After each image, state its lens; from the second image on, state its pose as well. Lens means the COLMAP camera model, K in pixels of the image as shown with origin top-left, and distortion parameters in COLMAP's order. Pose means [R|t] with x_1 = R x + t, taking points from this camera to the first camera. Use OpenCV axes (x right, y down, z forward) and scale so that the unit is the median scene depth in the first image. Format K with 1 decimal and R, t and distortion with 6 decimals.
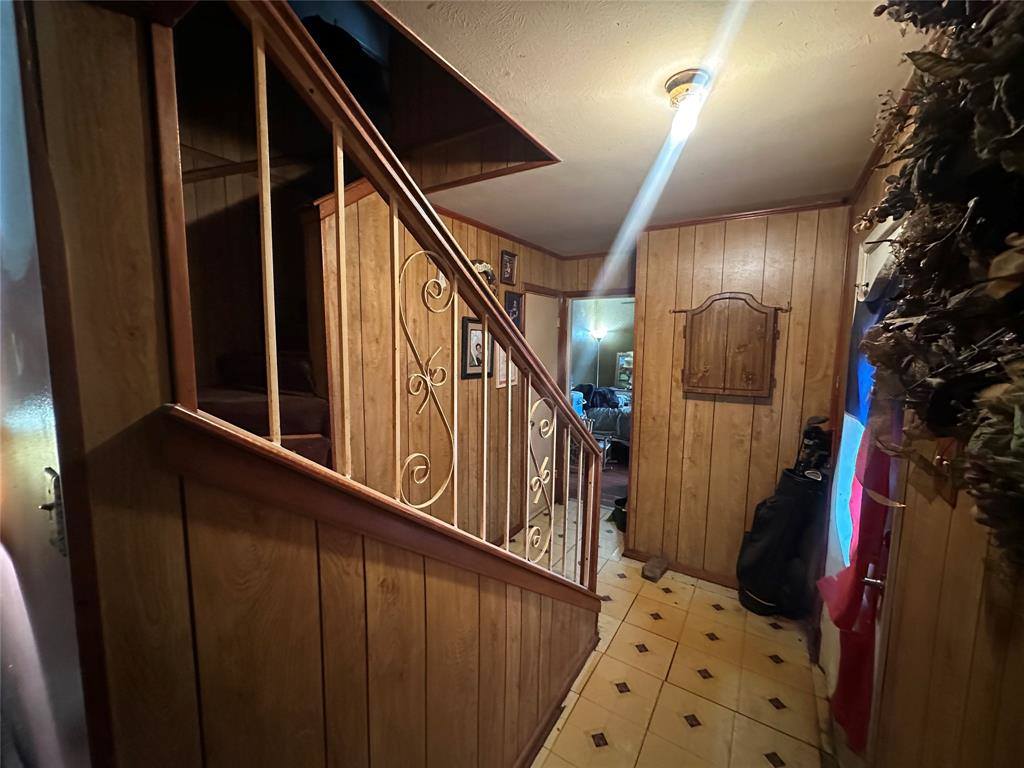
lens RADIAL K [[408.1, 0, 509.6], [0, 408.1, 382.1], [0, 0, 1]] dist [-0.002662, 0.000006]
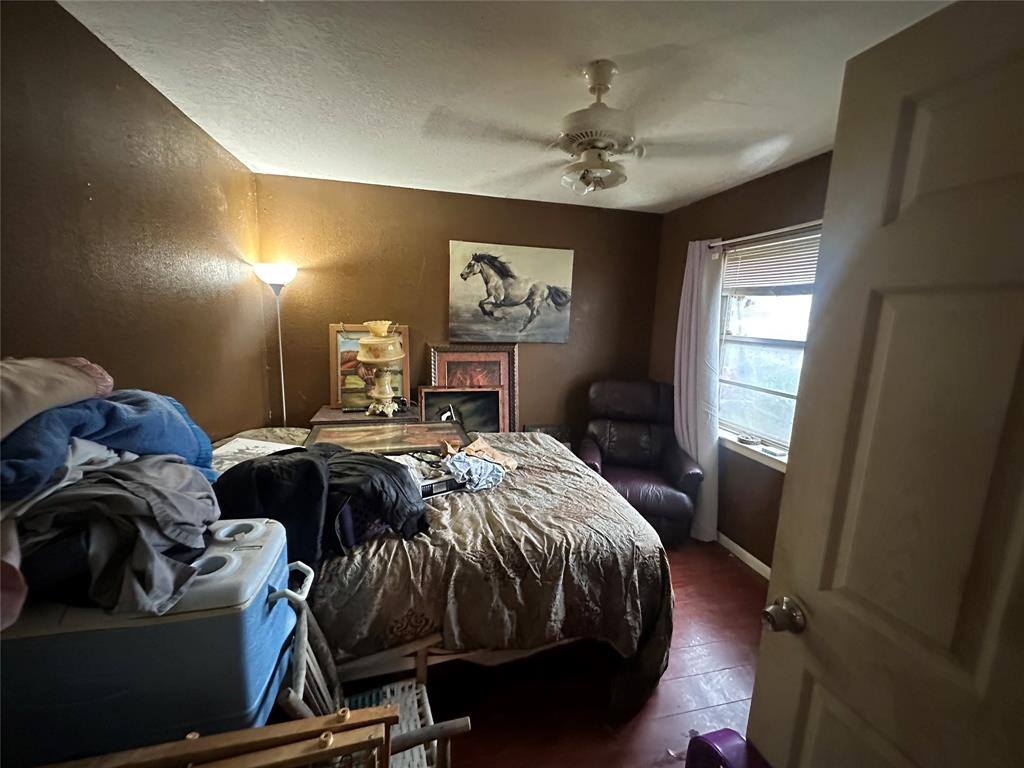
lens RADIAL K [[408.1, 0, 511.9], [0, 408.1, 381.6], [0, 0, 1]] dist [-0.002662, 0.000006]
pose [[0.683891, -0.118052, 0.719970, 0.094087], [0.062357, 0.992669, 0.103534, -0.047071], [-0.726915, -0.025911, 0.686239, 0.613419]]
